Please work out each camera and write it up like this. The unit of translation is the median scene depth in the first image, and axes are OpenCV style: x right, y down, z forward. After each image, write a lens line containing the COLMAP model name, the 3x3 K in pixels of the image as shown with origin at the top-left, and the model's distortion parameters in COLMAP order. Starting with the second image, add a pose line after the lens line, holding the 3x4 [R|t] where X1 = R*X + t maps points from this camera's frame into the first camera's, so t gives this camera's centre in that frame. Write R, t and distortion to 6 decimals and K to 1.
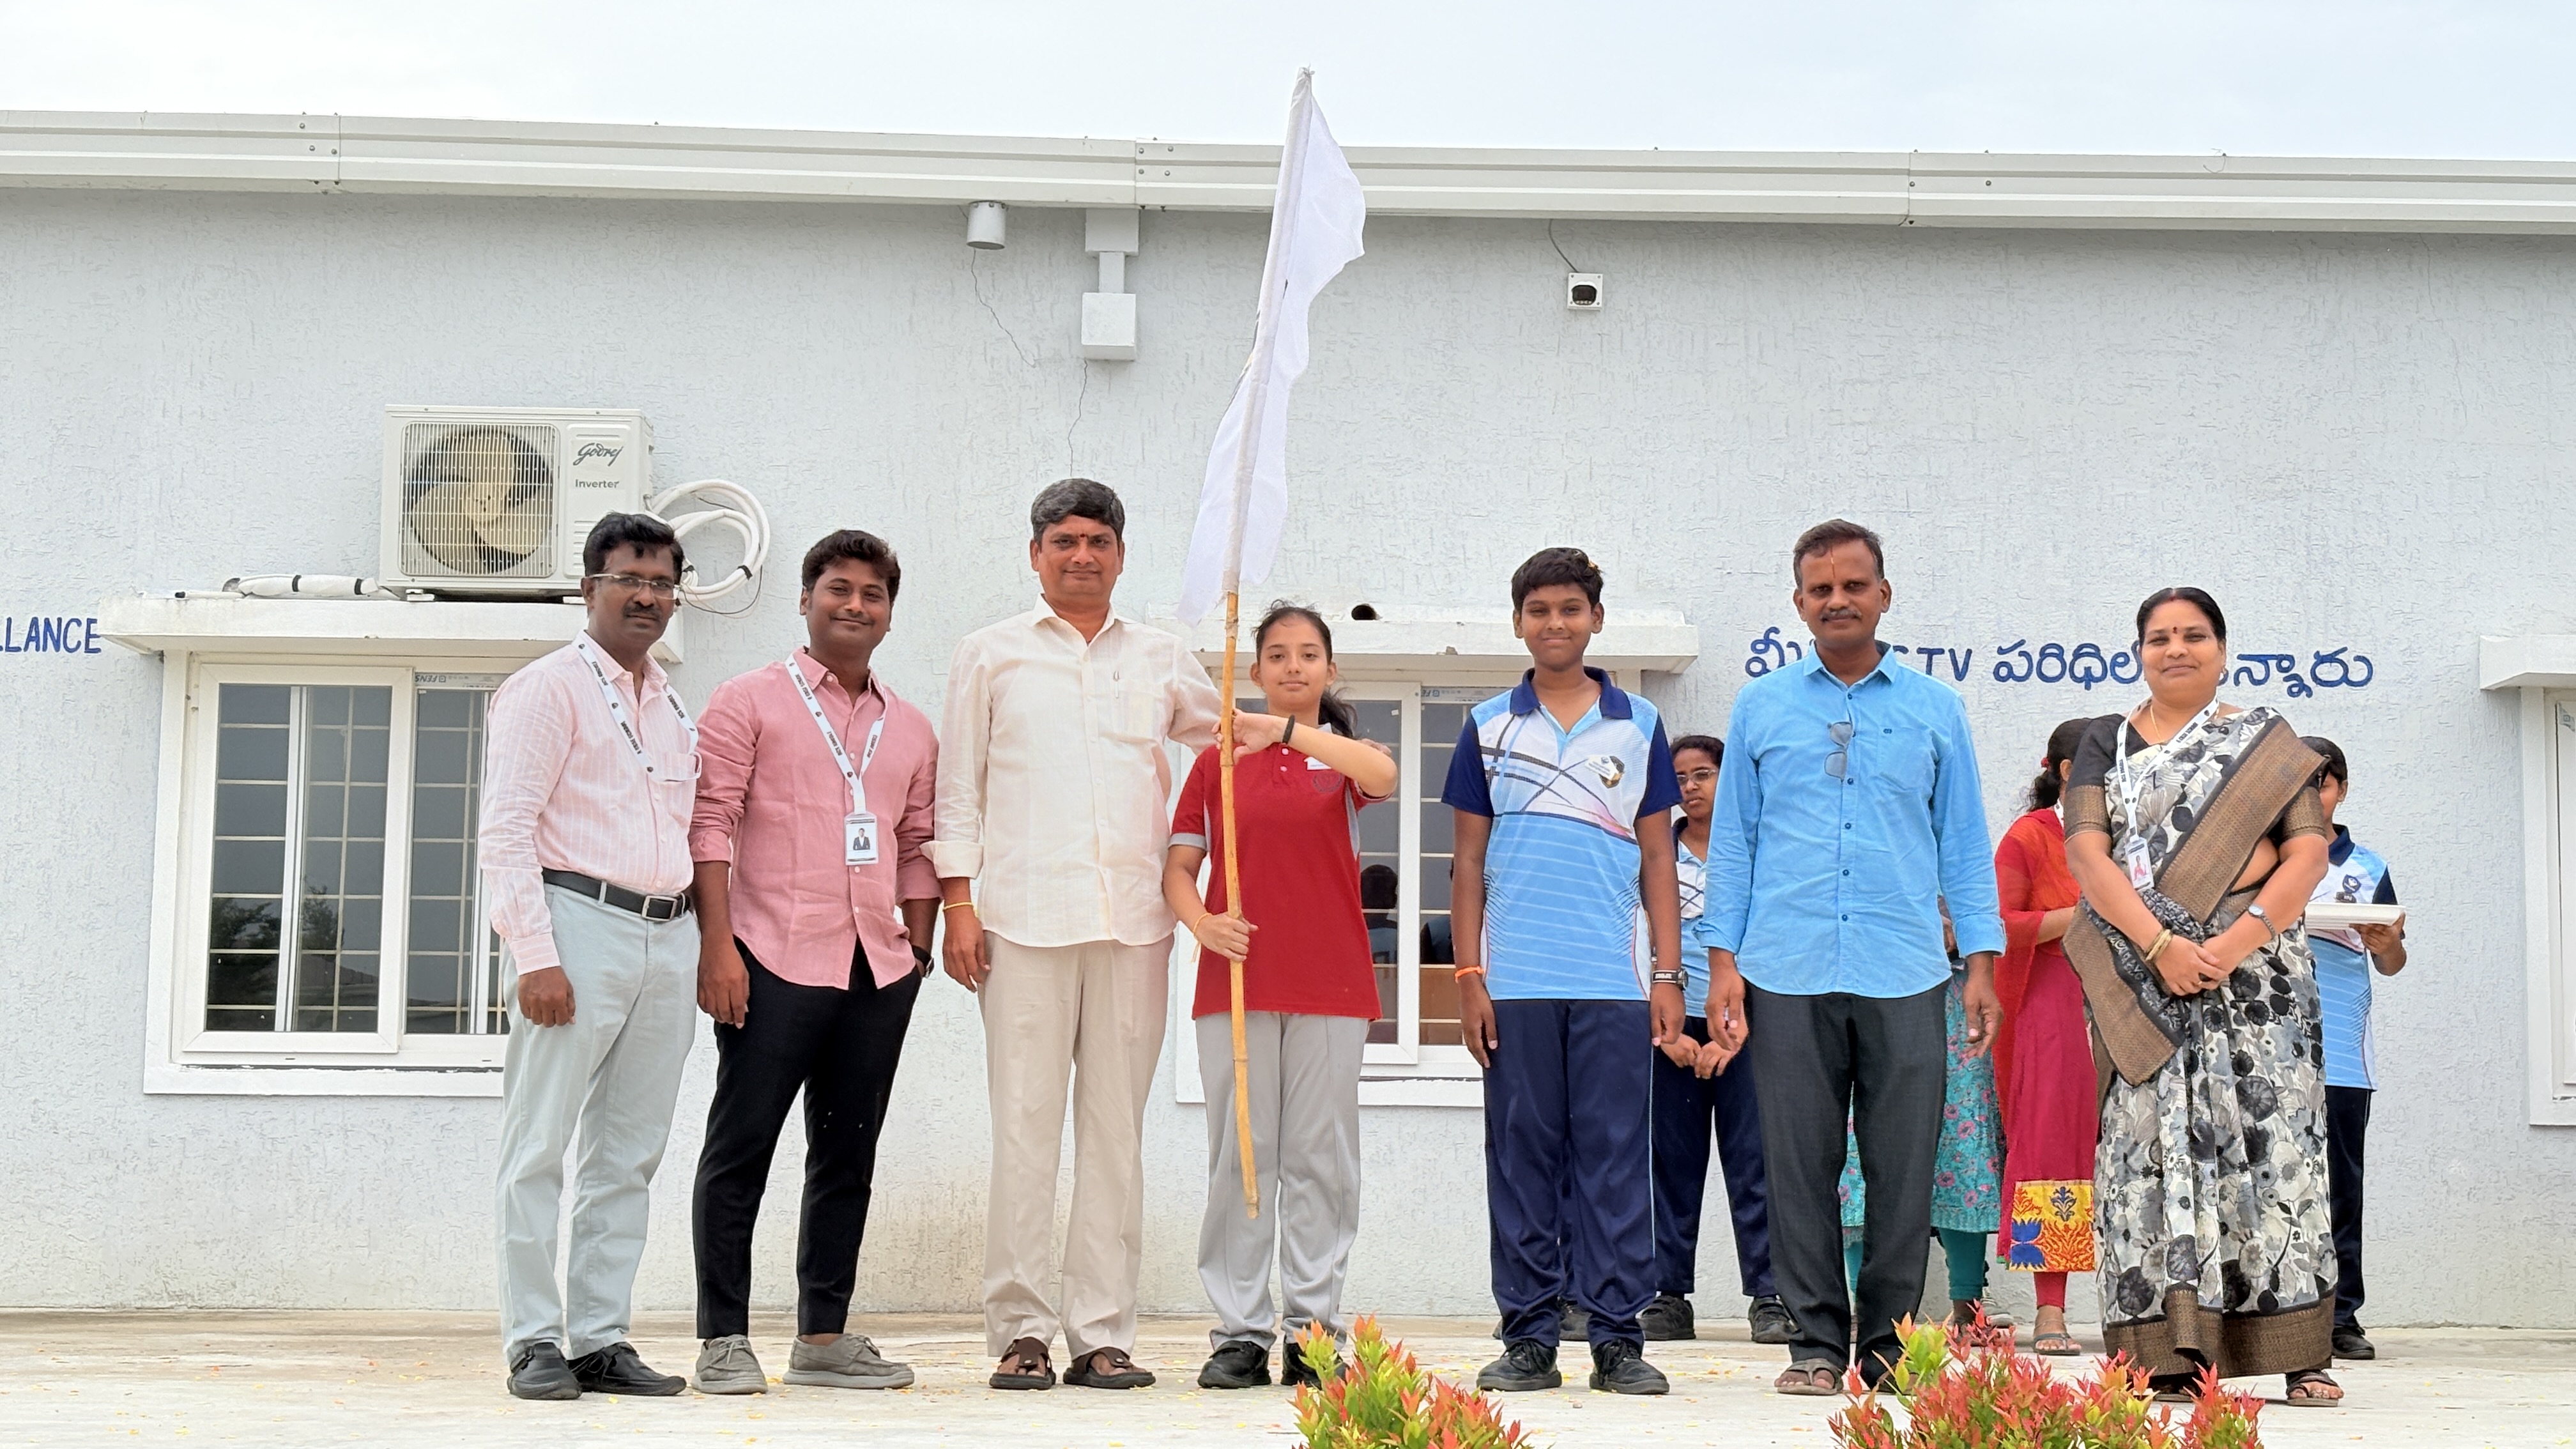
lens RADIAL K [[3725.3, 0, 1285.7], [0, 3725.3, 756.2], [0, 0, 1]] dist [0.095603, 0.000000]
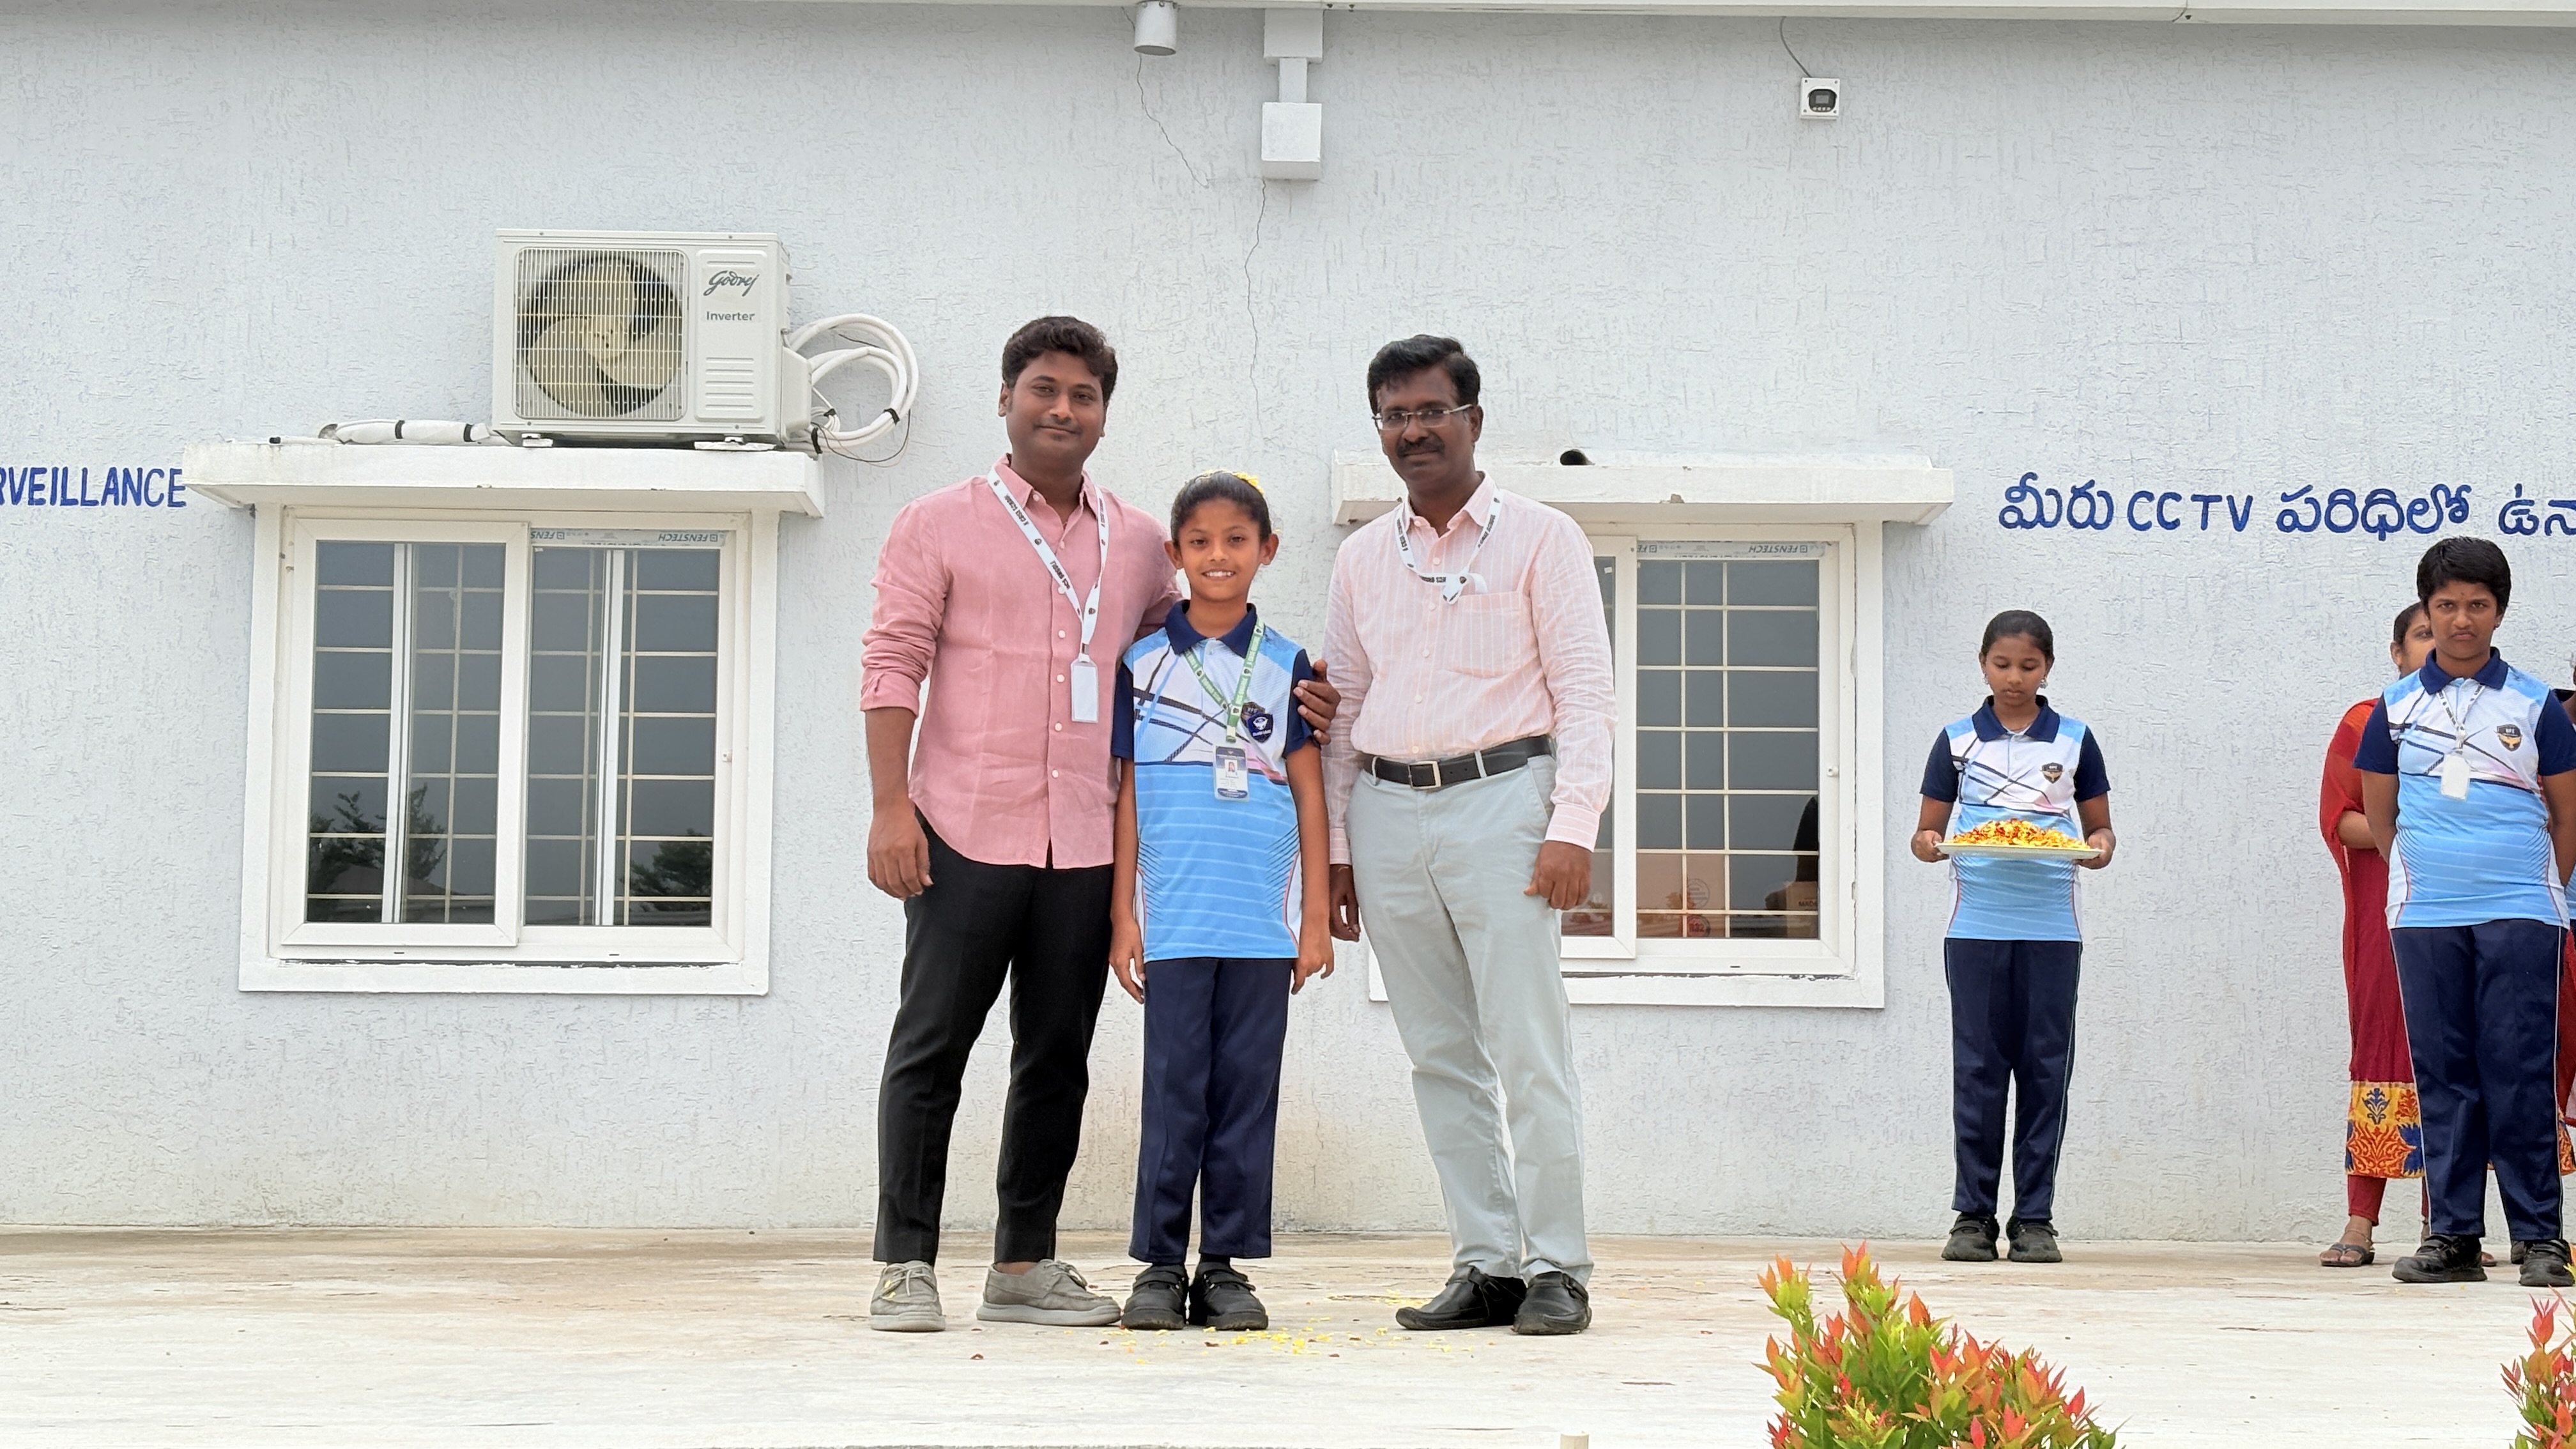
lens RADIAL K [[3725.3, 0, 1304.2], [0, 3725.3, 765.8], [0, 0, 1]] dist [0.095603, 0.000000]
pose [[0.999904, -0.002941, -0.013576, -0.032694], [0.003280, 0.999681, 0.025031, 0.013102], [0.013498, -0.025073, 0.999594, 0.094284]]
